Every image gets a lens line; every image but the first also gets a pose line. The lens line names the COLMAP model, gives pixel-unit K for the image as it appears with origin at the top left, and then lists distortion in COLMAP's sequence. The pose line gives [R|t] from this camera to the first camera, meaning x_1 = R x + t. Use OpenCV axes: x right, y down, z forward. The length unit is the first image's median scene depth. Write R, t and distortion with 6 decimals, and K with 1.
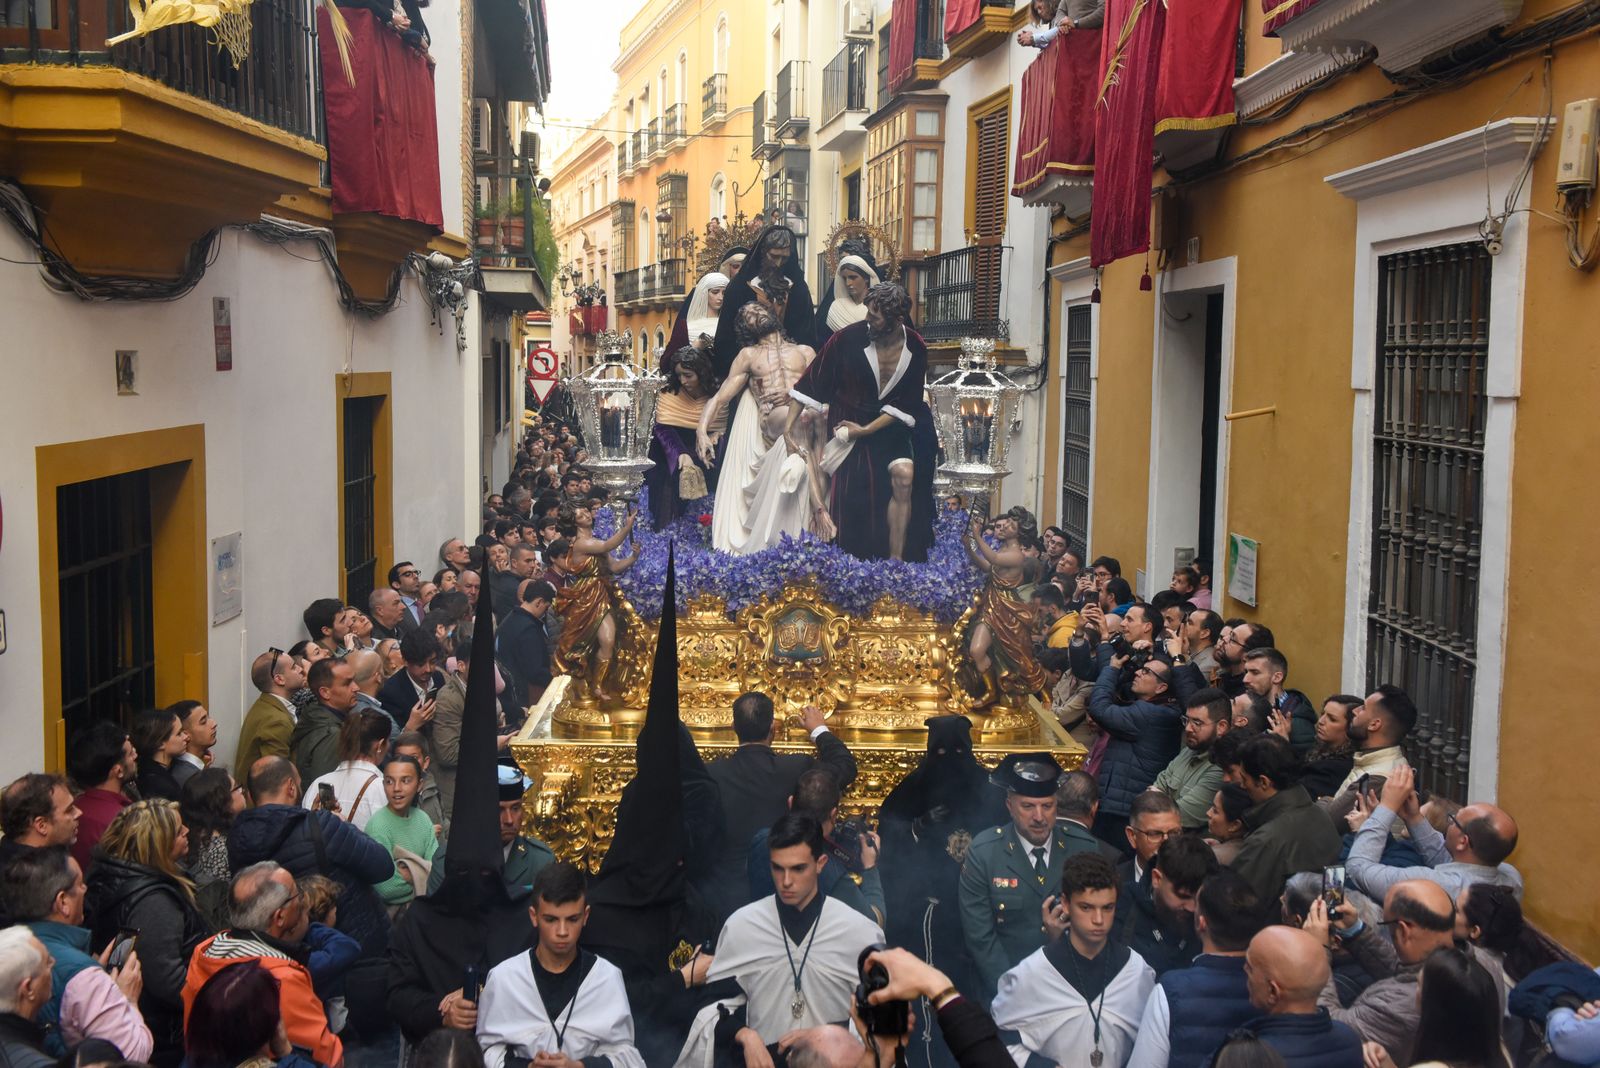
lens RADIAL K [[1705.5, 0, 800.0], [0, 1705.5, 534.0], [0, 0, 1]] dist [0.002216, 0.000549]
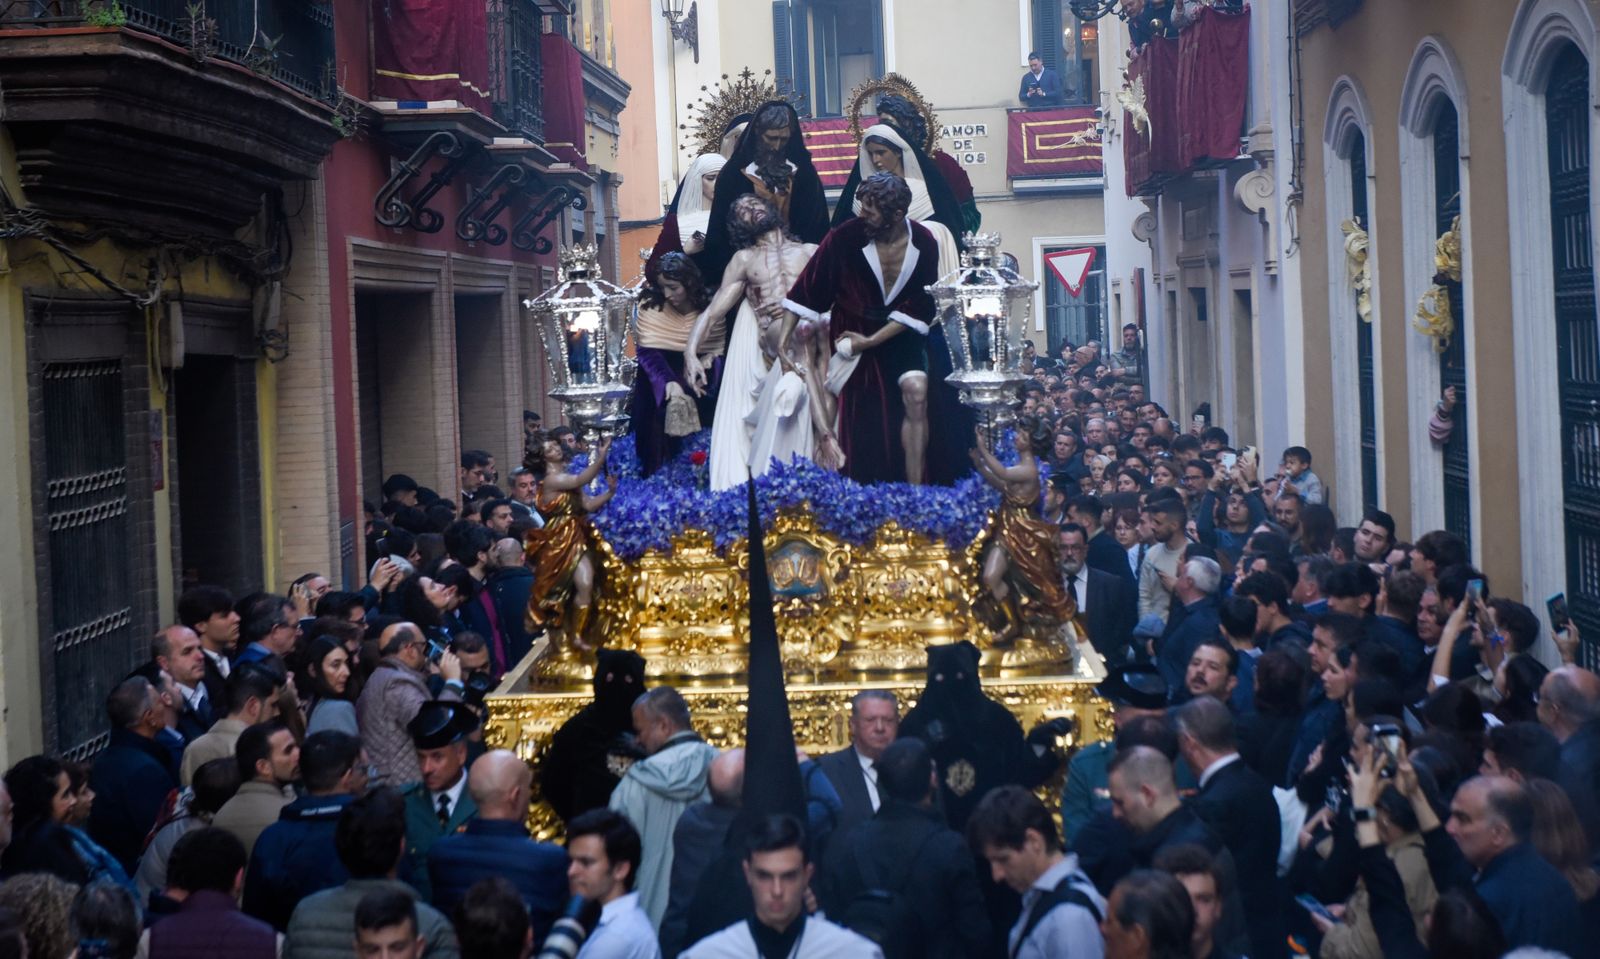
lens RADIAL K [[3559.6, 0, 774.2], [0, 3559.6, 476.7], [0, 0, 1]] dist [-0.008714, 0.246456]
pose [[0.996260, -0.048928, -0.071224, 0.124742], [0.046673, 0.998365, -0.032989, 0.071556], [0.072722, 0.029541, 0.996915, -0.881482]]
